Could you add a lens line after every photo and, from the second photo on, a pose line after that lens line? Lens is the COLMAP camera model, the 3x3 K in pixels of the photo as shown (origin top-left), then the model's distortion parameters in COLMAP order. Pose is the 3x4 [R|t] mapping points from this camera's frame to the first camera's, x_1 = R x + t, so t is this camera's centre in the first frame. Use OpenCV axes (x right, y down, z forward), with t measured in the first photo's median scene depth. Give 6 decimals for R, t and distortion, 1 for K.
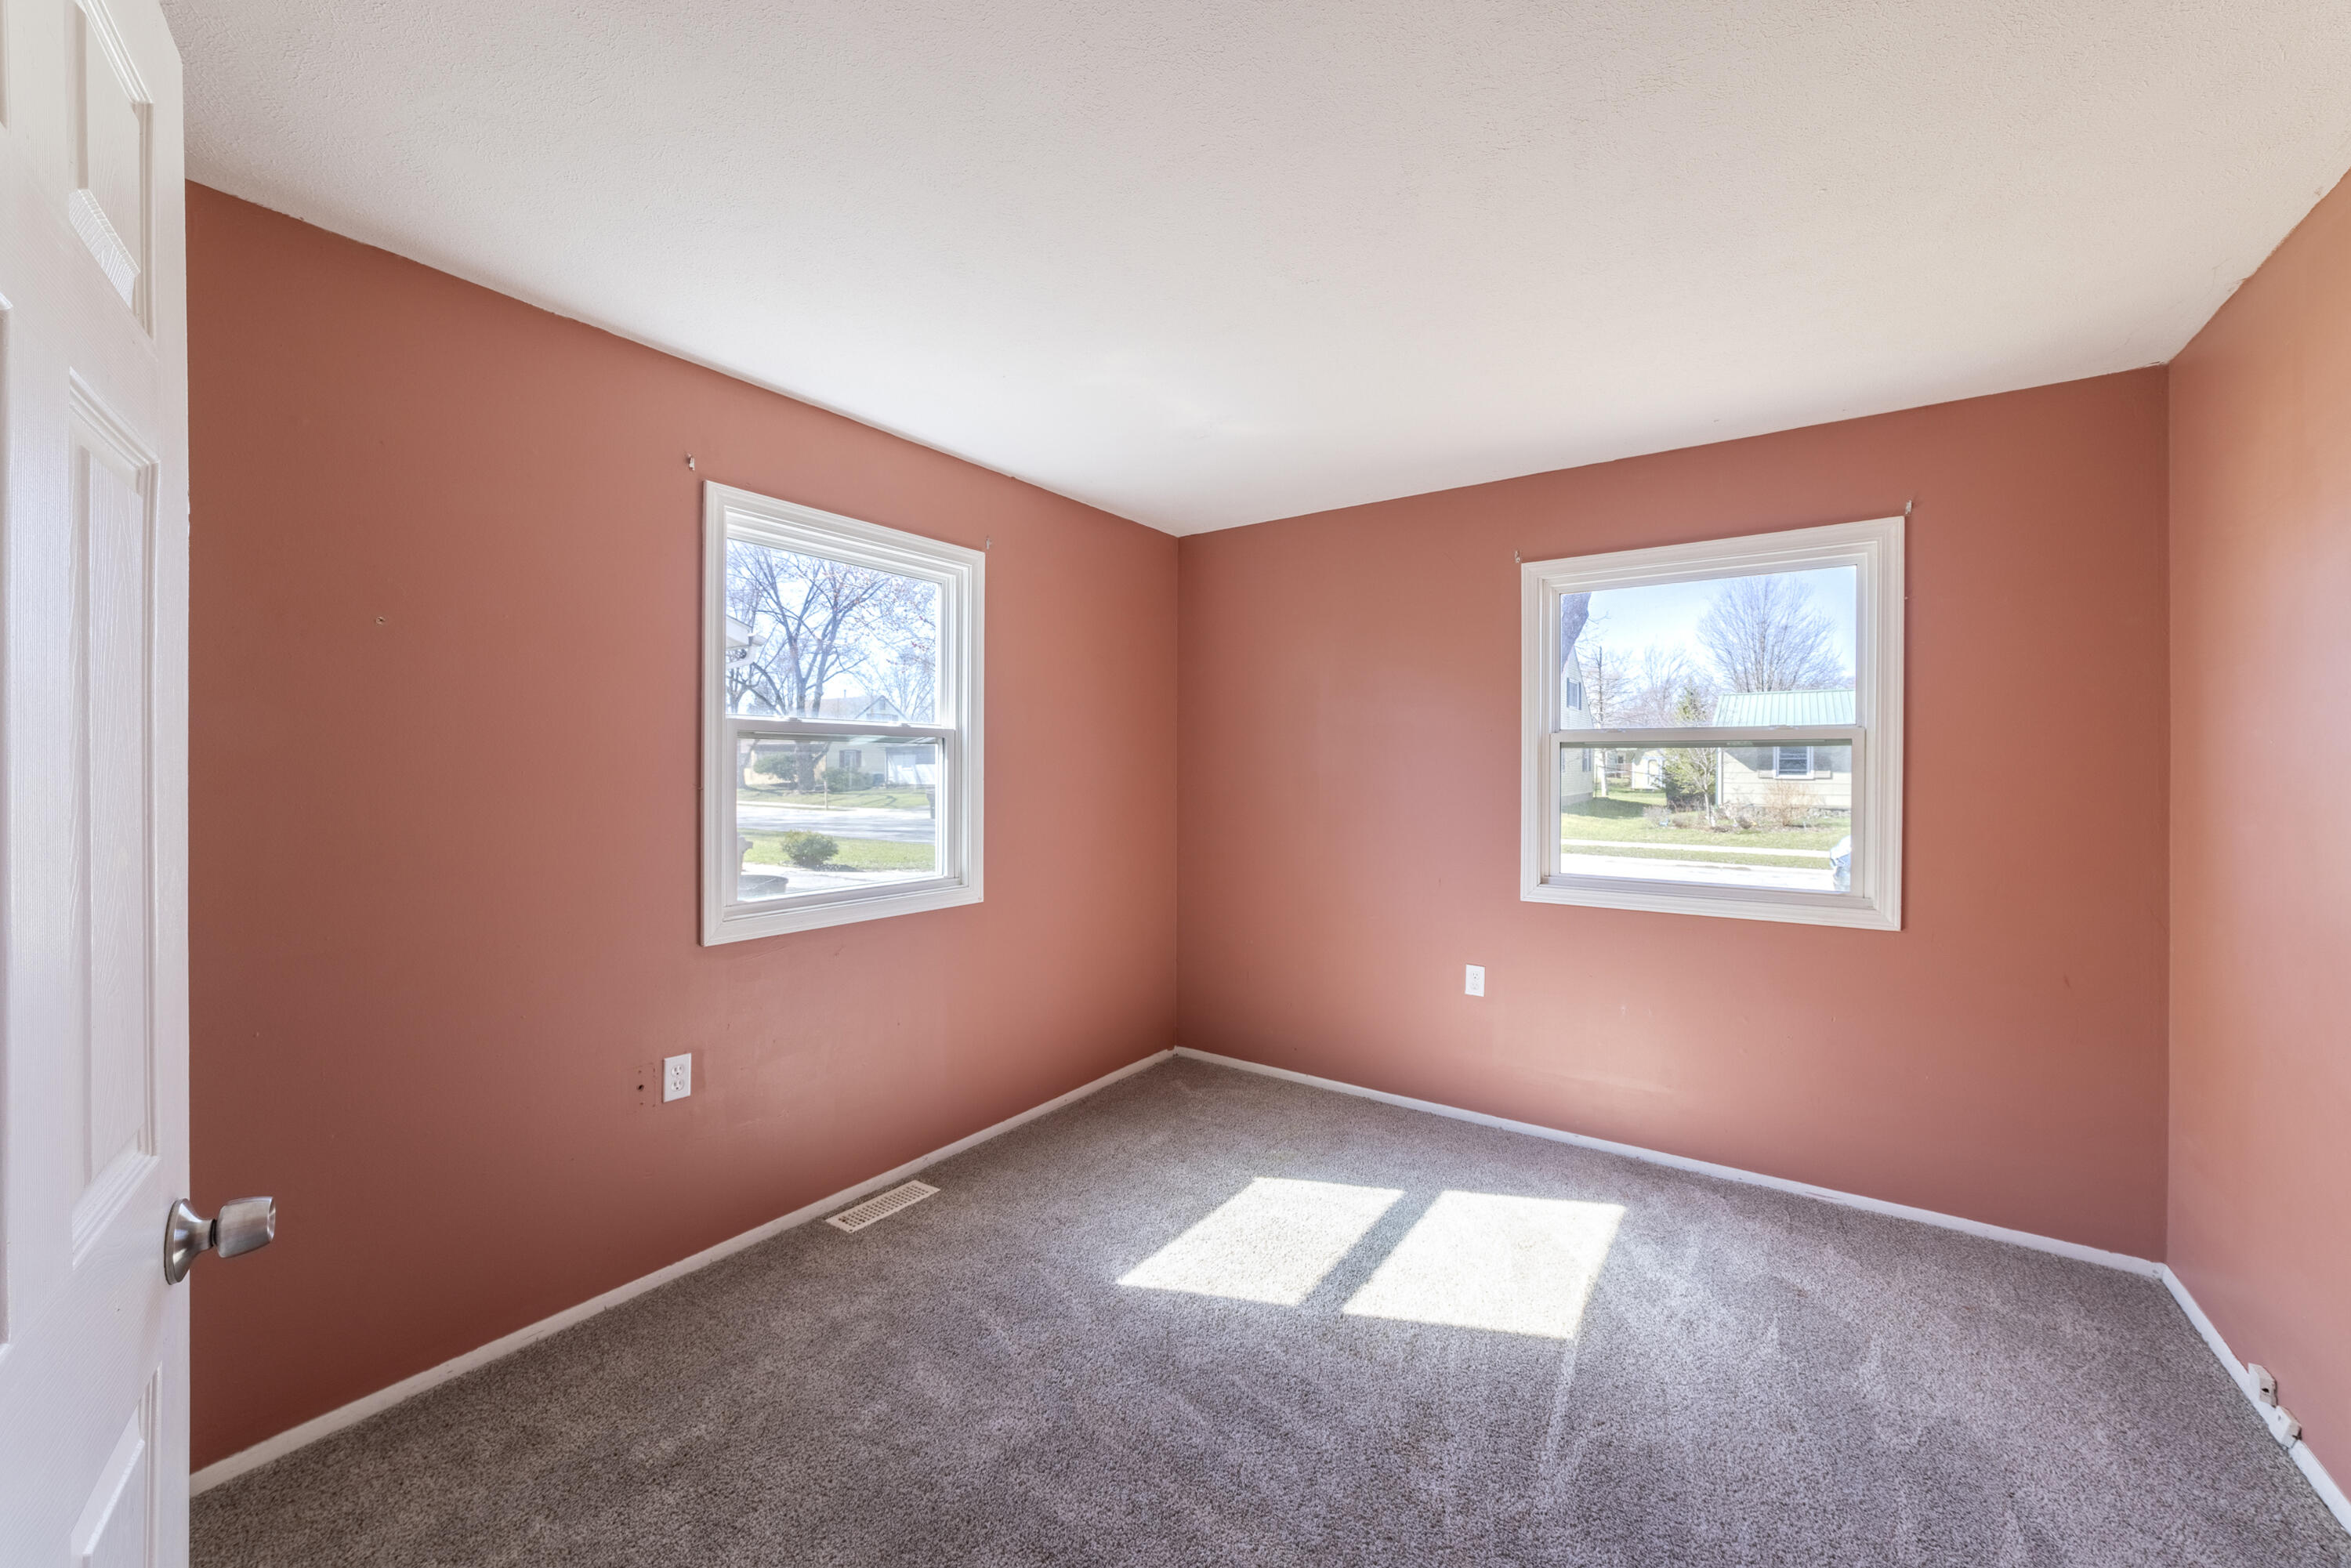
lens RADIAL K [[901.9, 0, 1170.5], [0, 901.9, 776.1], [0, 0, 1]] dist [-0.018278, 0.004565]
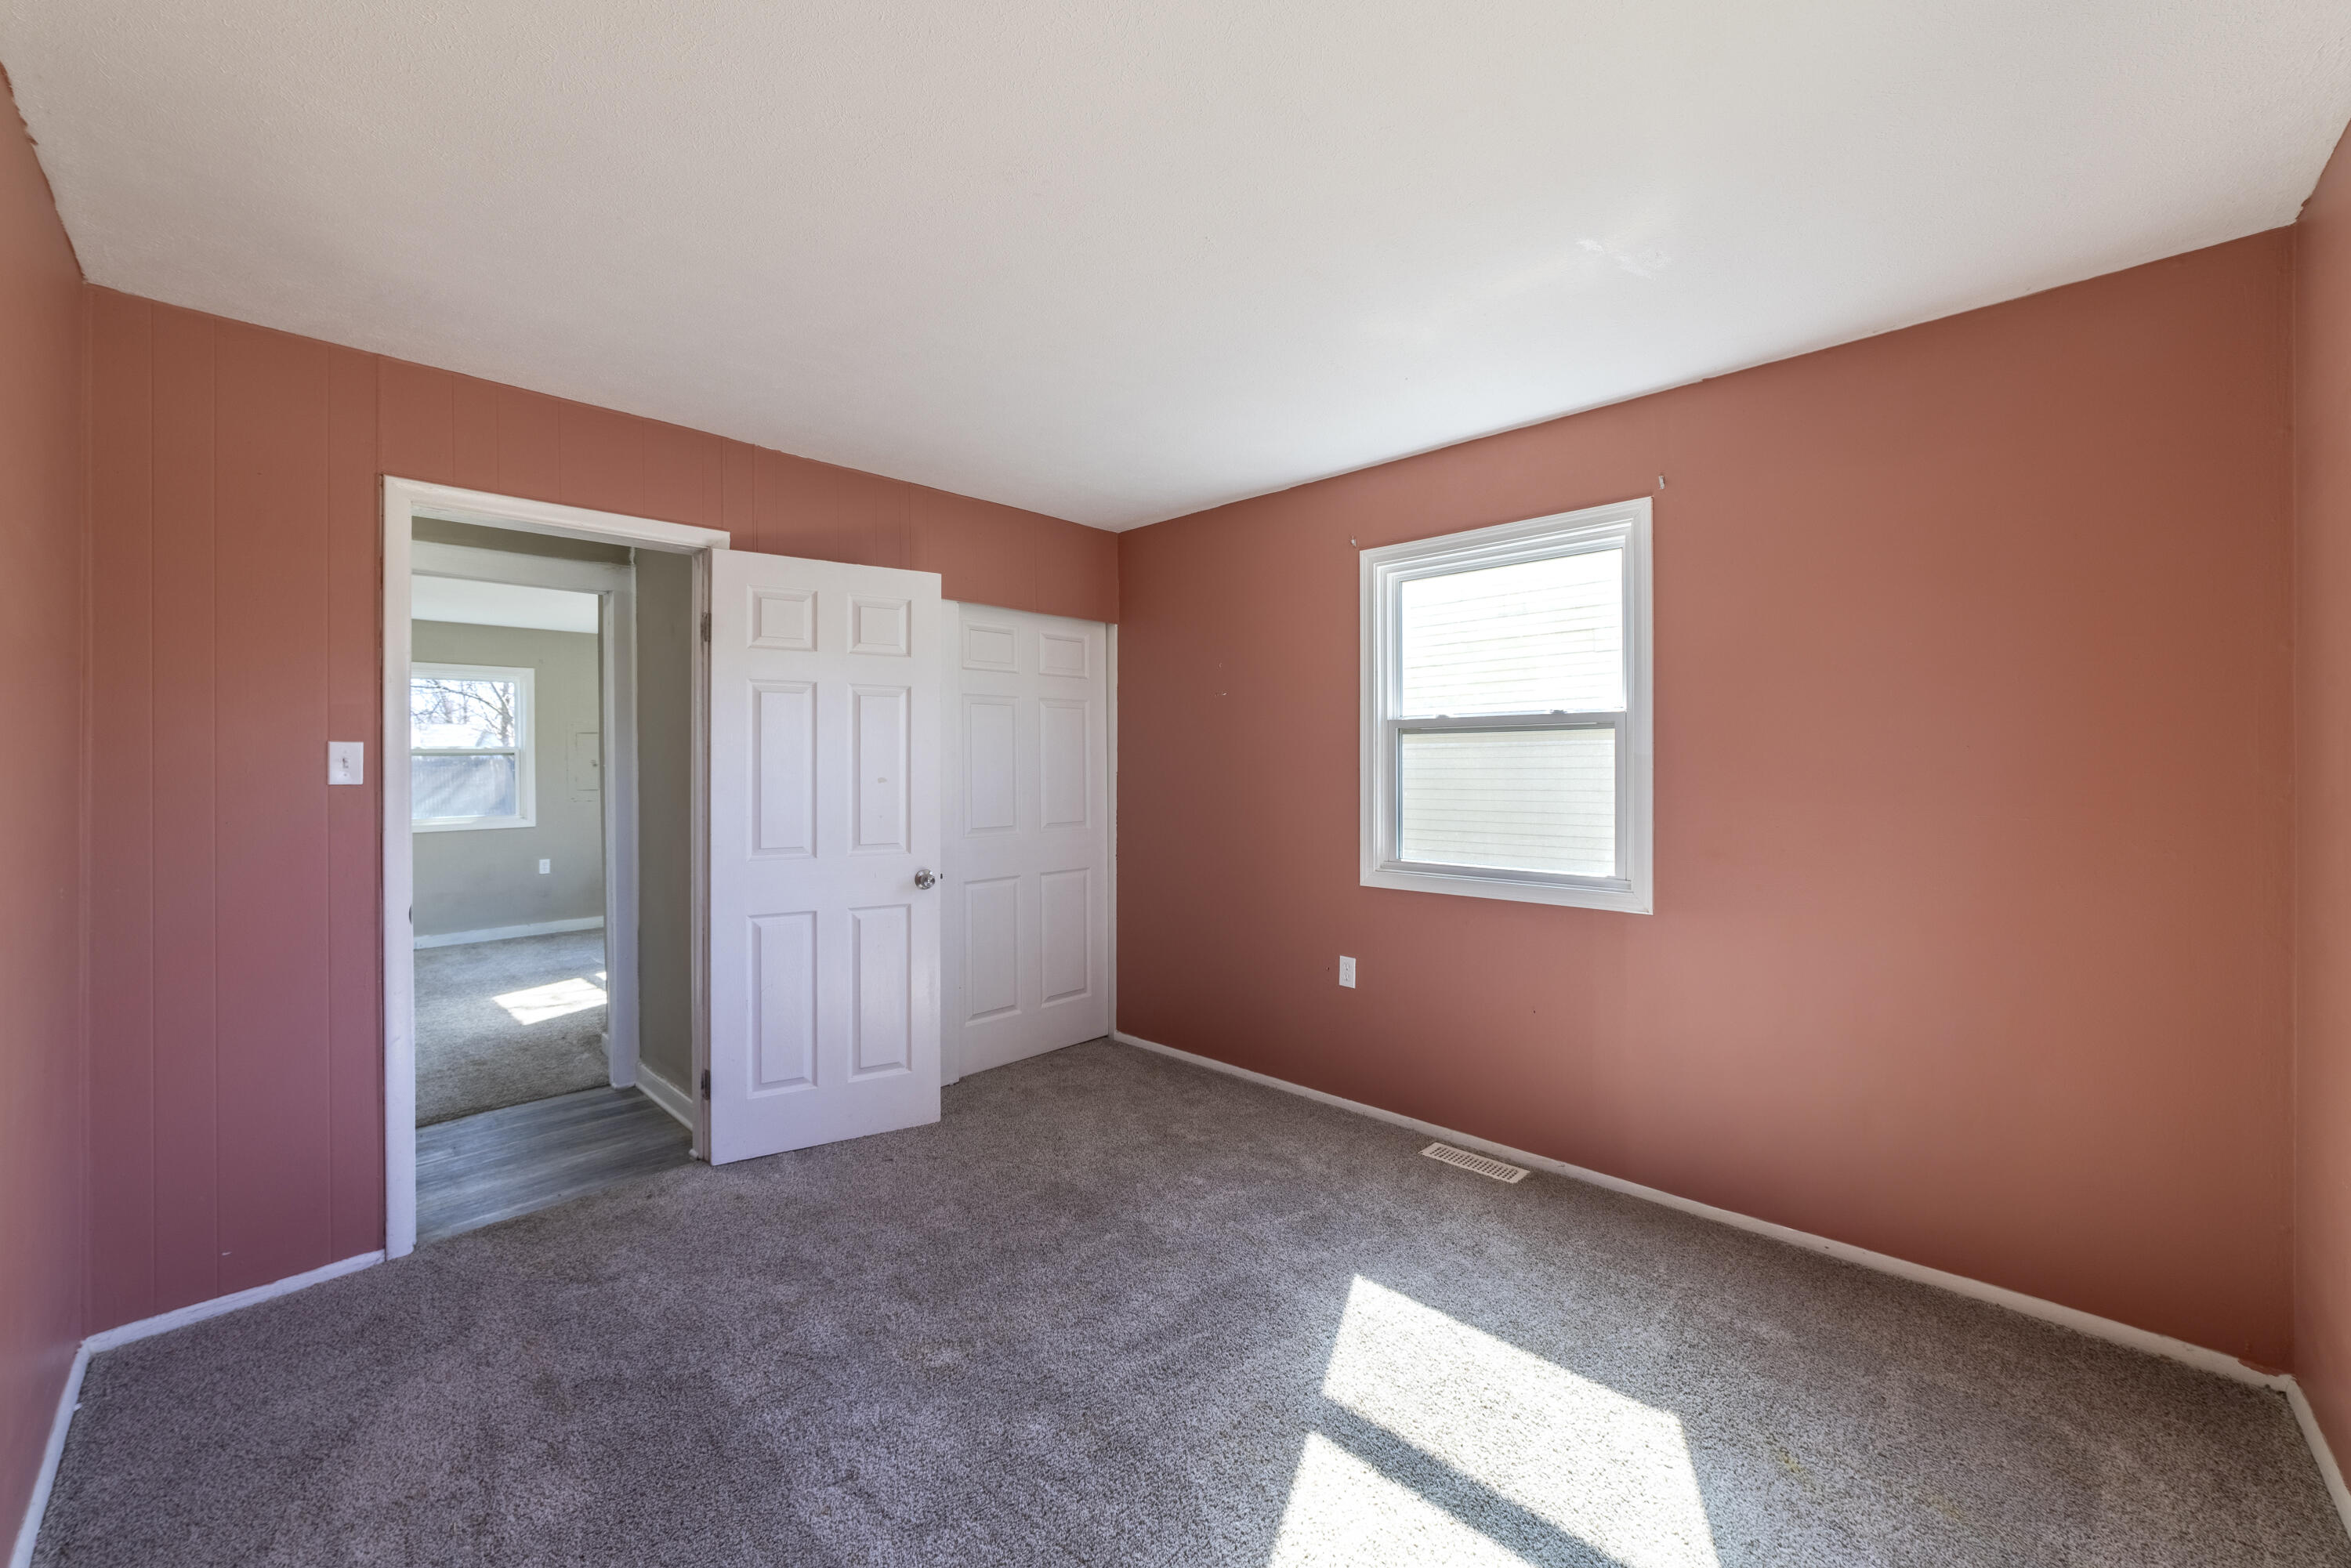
lens RADIAL K [[901.9, 0, 1169.5], [0, 901.9, 773.6], [0, 0, 1]] dist [-0.018278, 0.004565]
pose [[-0.148887, 0.004656, -0.988843, 0.890832], [-0.008321, 0.999948, 0.005961, 0.011069], [0.988819, 0.009115, -0.148840, 0.892587]]
